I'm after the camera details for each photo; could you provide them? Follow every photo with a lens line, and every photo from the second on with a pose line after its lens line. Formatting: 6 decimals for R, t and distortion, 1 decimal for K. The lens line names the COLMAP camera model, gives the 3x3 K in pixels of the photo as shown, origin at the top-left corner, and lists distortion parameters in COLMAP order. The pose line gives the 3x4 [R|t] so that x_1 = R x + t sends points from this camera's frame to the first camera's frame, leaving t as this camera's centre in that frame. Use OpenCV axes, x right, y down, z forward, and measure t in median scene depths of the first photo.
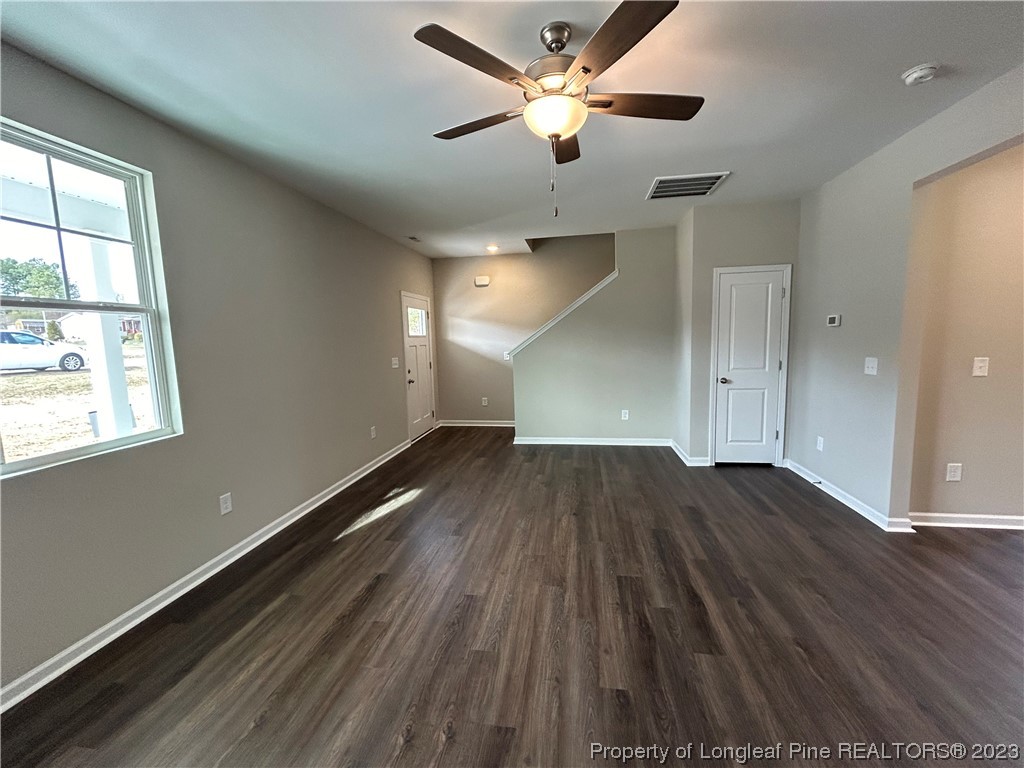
lens RADIAL K [[411.6, 0, 512.0], [0, 411.6, 382.5], [0, 0, 1]] dist [-0.000833, 0.000618]
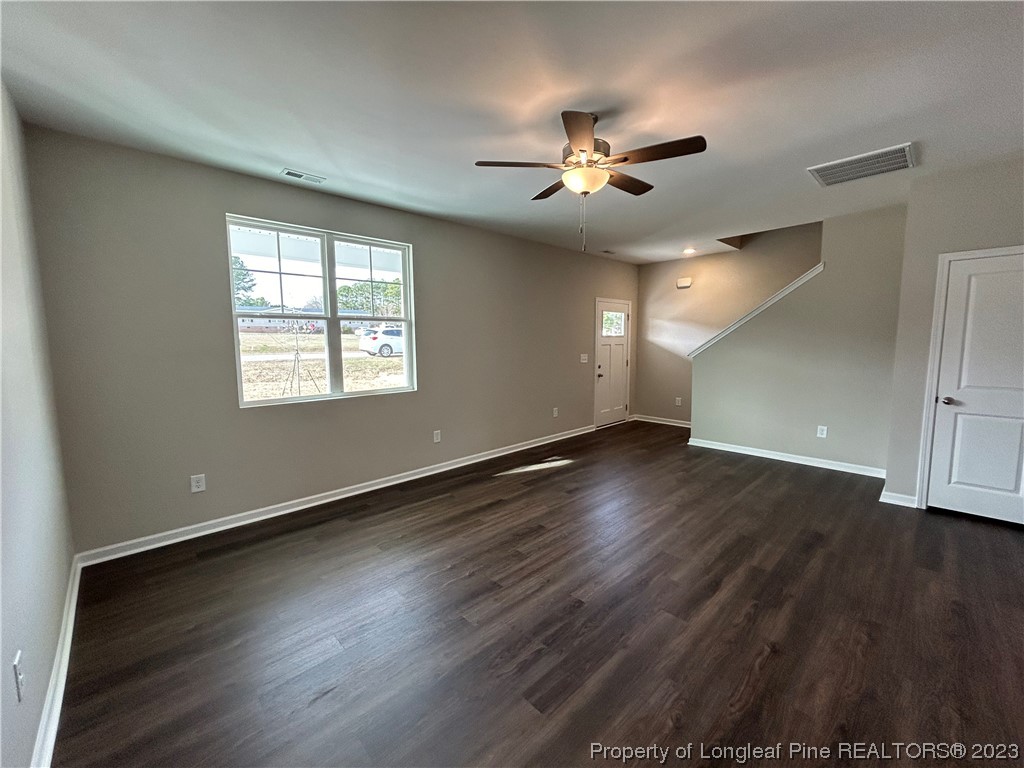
lens RADIAL K [[411.6, 0, 512.0], [0, 411.6, 382.5], [0, 0, 1]] dist [-0.000833, 0.000618]
pose [[0.797560, 0.082375, -0.597589, 0.335277], [-0.080860, 0.996291, 0.029417, 0.004237], [0.597796, 0.024860, 0.801262, -0.096873]]
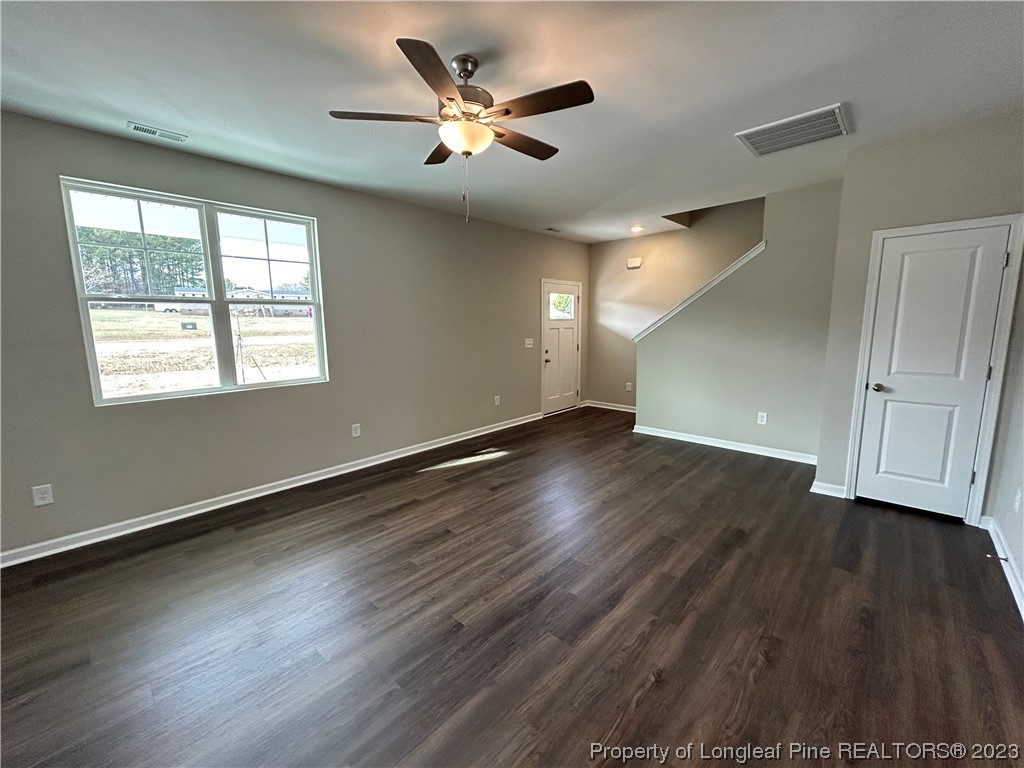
lens RADIAL K [[411.6, 0, 512.0], [0, 411.6, 382.5], [0, 0, 1]] dist [-0.000833, 0.000618]
pose [[0.827720, 0.097788, -0.552555, 0.394008], [-0.072206, 0.995073, 0.067939, -0.017002], [0.556476, -0.016336, 0.830703, 0.039584]]
